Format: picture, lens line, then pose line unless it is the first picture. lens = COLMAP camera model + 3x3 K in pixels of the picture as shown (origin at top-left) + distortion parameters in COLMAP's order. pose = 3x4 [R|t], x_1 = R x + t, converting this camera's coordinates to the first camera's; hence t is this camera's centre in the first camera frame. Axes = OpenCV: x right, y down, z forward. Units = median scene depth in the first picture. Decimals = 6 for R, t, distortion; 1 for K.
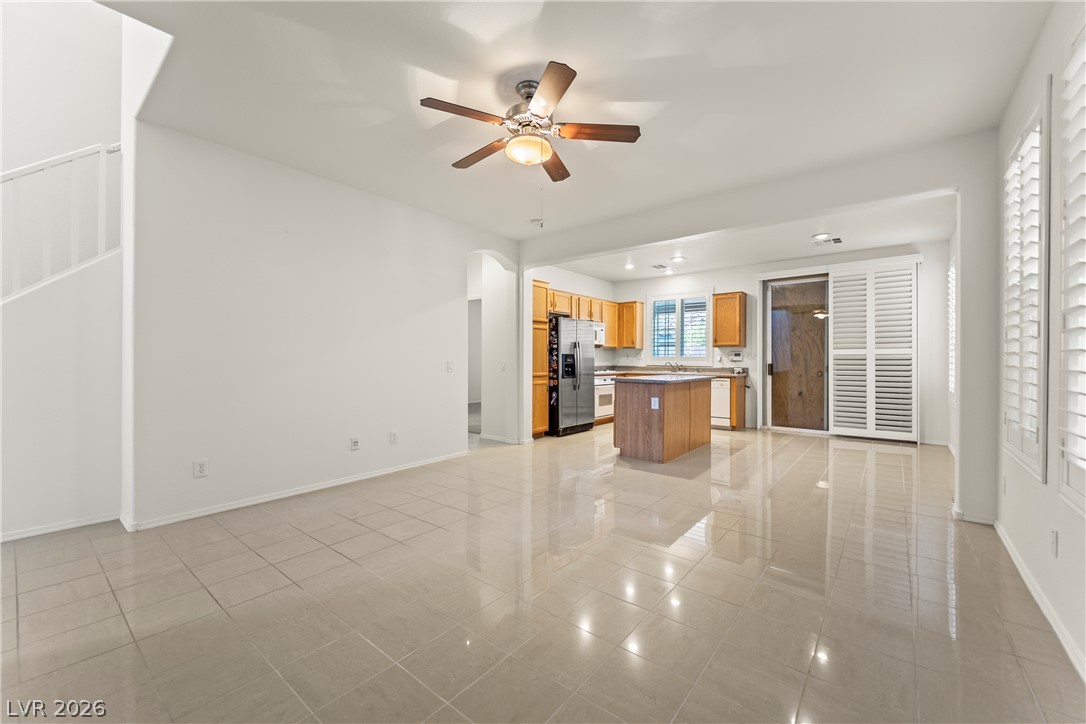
lens RADIAL K [[433.1, 0, 537.1], [0, 433.1, 360.5], [0, 0, 1]] dist [0.023267, -0.011228]
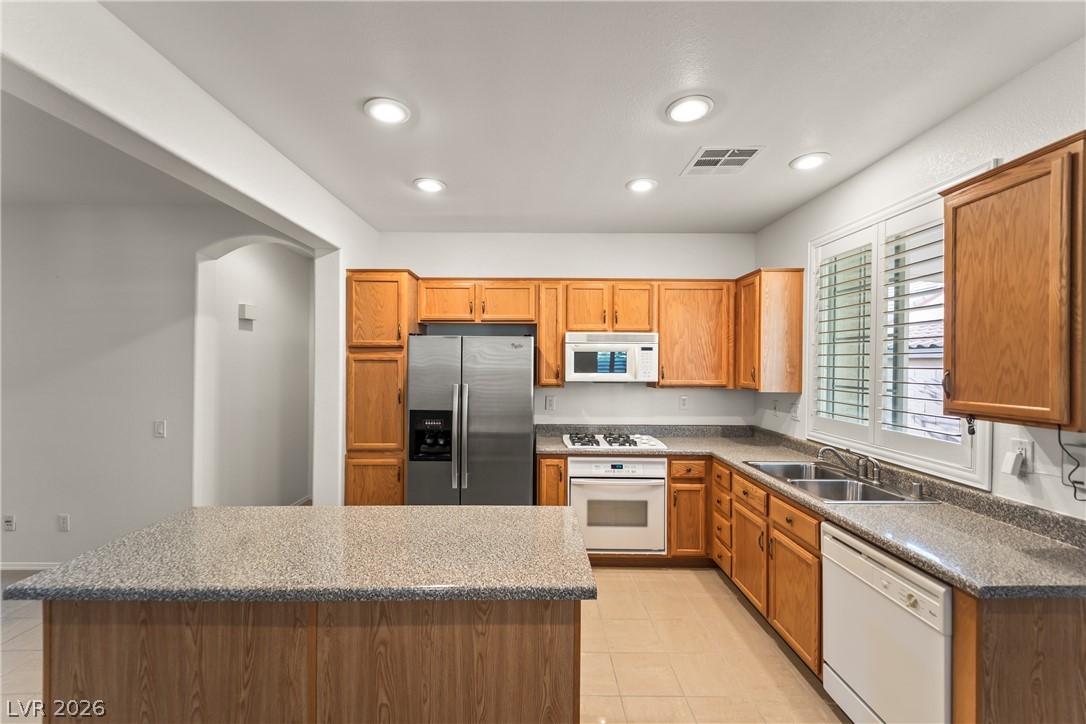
lens RADIAL K [[430.9, 0, 539.5], [0, 430.9, 362.9], [0, 0, 1]] dist [0.024175, -0.012889]
pose [[0.638114, -0.000662, -0.769941, 0.511495], [-0.005426, 0.999971, -0.005356, -0.064610], [0.769922, 0.007595, 0.638092, 0.776704]]
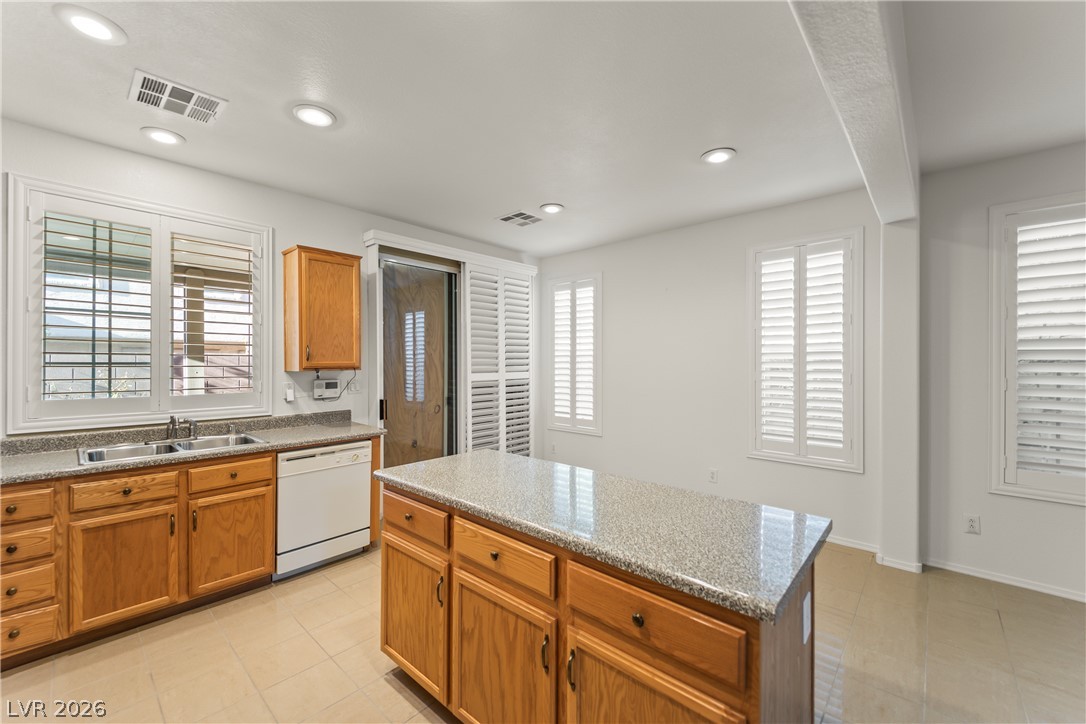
lens RADIAL K [[433.1, 0, 537.1], [0, 433.1, 360.5], [0, 0, 1]] dist [0.023267, -0.011228]
pose [[0.049545, -0.003524, 0.998766, -0.009812], [0.001343, 0.999993, 0.003462, -0.048173], [-0.998771, 0.001170, 0.049549, 0.854997]]
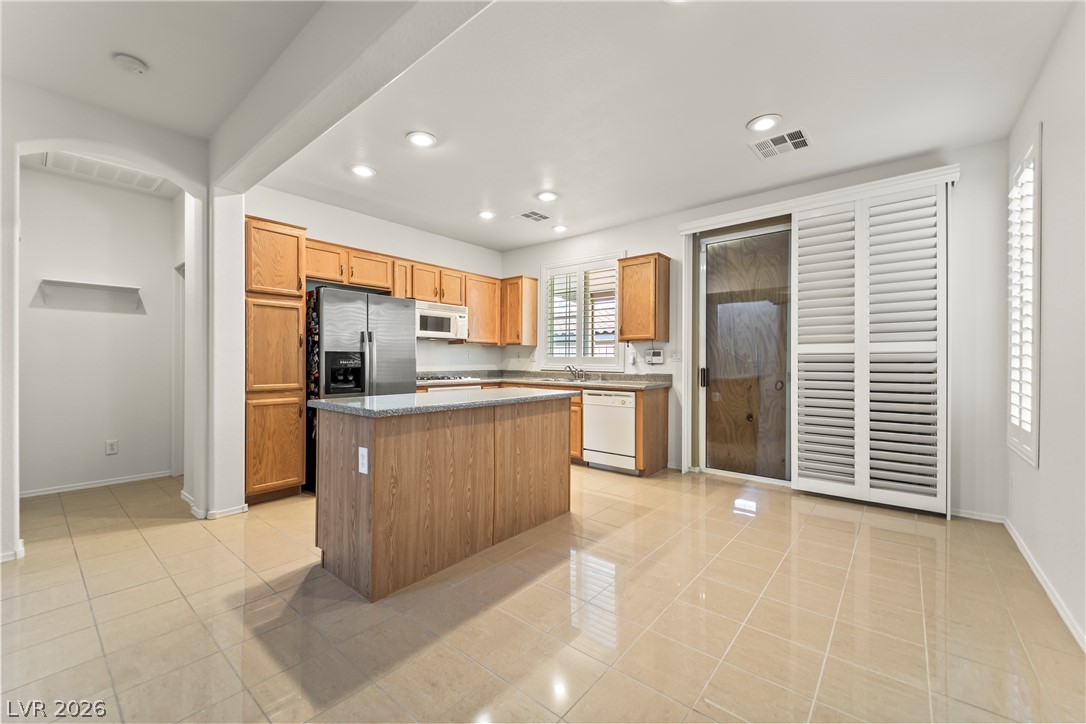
lens RADIAL K [[430.9, 0, 539.5], [0, 430.9, 362.9], [0, 0, 1]] dist [0.024175, -0.012889]
pose [[0.999950, 0.001548, -0.009898, 0.336875], [-0.001538, 0.999998, 0.001083, -0.000666], [0.009900, -0.001068, 0.999950, 0.415335]]
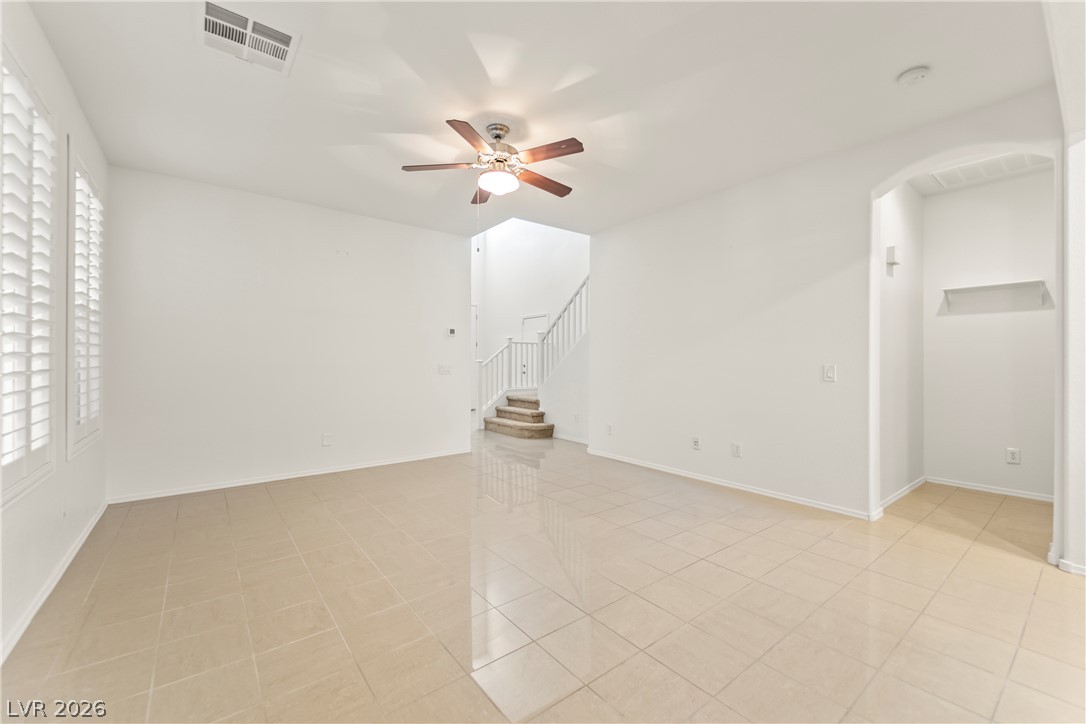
lens RADIAL K [[433.1, 0, 537.1], [0, 433.1, 360.5], [0, 0, 1]] dist [0.023267, -0.011228]
pose [[-0.226491, -0.006402, -0.973992, 0.429233], [-0.004678, 0.999974, -0.005485, 0.000119], [0.974002, 0.003314, -0.226515, 0.541597]]
